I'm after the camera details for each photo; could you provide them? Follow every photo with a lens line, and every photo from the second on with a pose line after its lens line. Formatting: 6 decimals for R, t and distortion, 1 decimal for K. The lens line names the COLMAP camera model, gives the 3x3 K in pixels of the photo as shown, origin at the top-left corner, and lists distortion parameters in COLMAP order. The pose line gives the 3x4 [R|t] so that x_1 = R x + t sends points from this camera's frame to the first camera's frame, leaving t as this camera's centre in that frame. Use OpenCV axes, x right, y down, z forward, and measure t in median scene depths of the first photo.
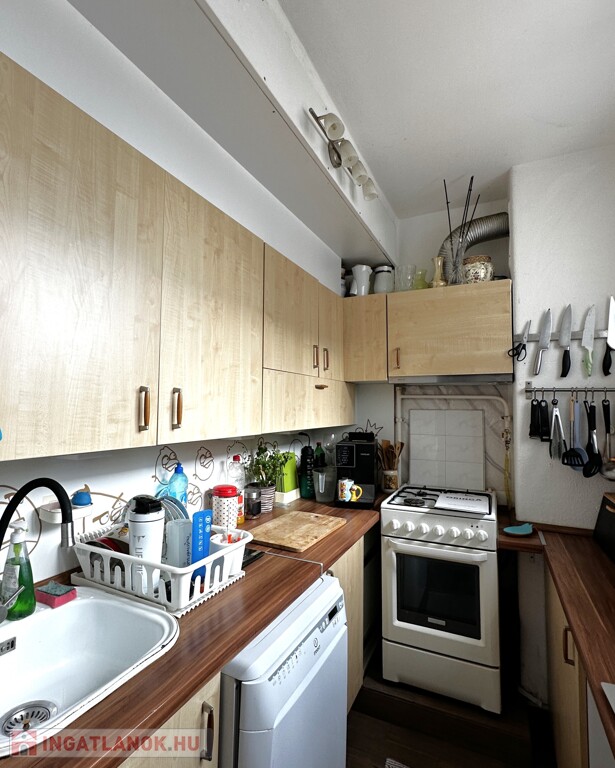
lens RADIAL K [[415.7, 0, 282.9], [0, 415.7, 383.4], [0, 0, 1]] dist [-0.001527, 0.000249]
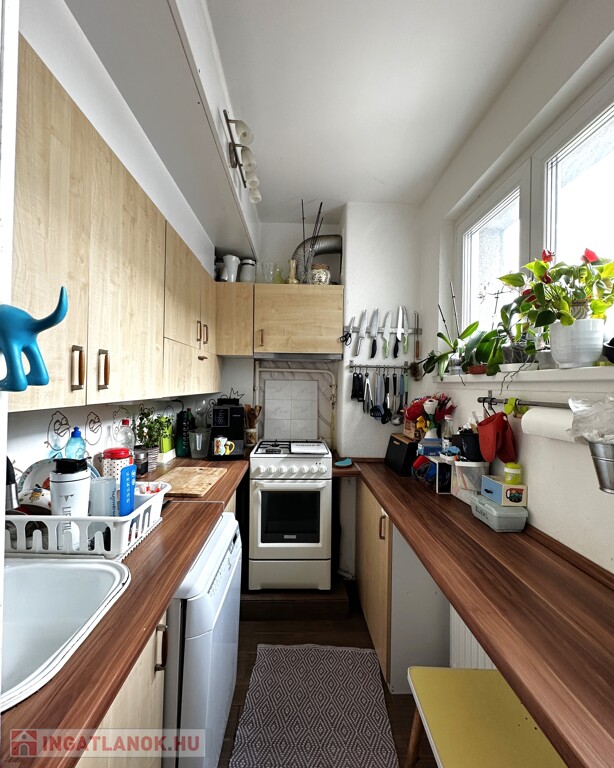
lens RADIAL K [[363.7, 0, 307.0], [0, 363.7, 384.0], [0, 0, 1]] dist [0.001365, -0.000016]
pose [[0.873173, 0.005944, 0.487374, -0.158091], [-0.035442, 0.998053, 0.051325, 0.019745], [-0.486120, -0.062089, 0.871683, -0.017212]]
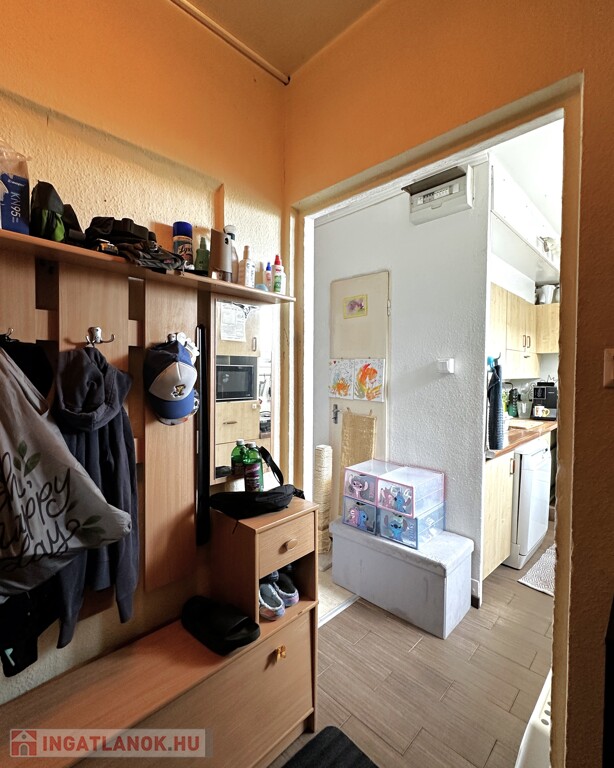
lens RADIAL K [[363.7, 0, 307.0], [0, 363.7, 384.0], [0, 0, 1]] dist [0.001365, -0.000016]
pose [[0.955543, 0.001105, -0.294848, -0.418643], [0.023060, 0.996650, 0.078466, -0.024697], [0.293947, -0.081777, 0.952317, -0.993939]]
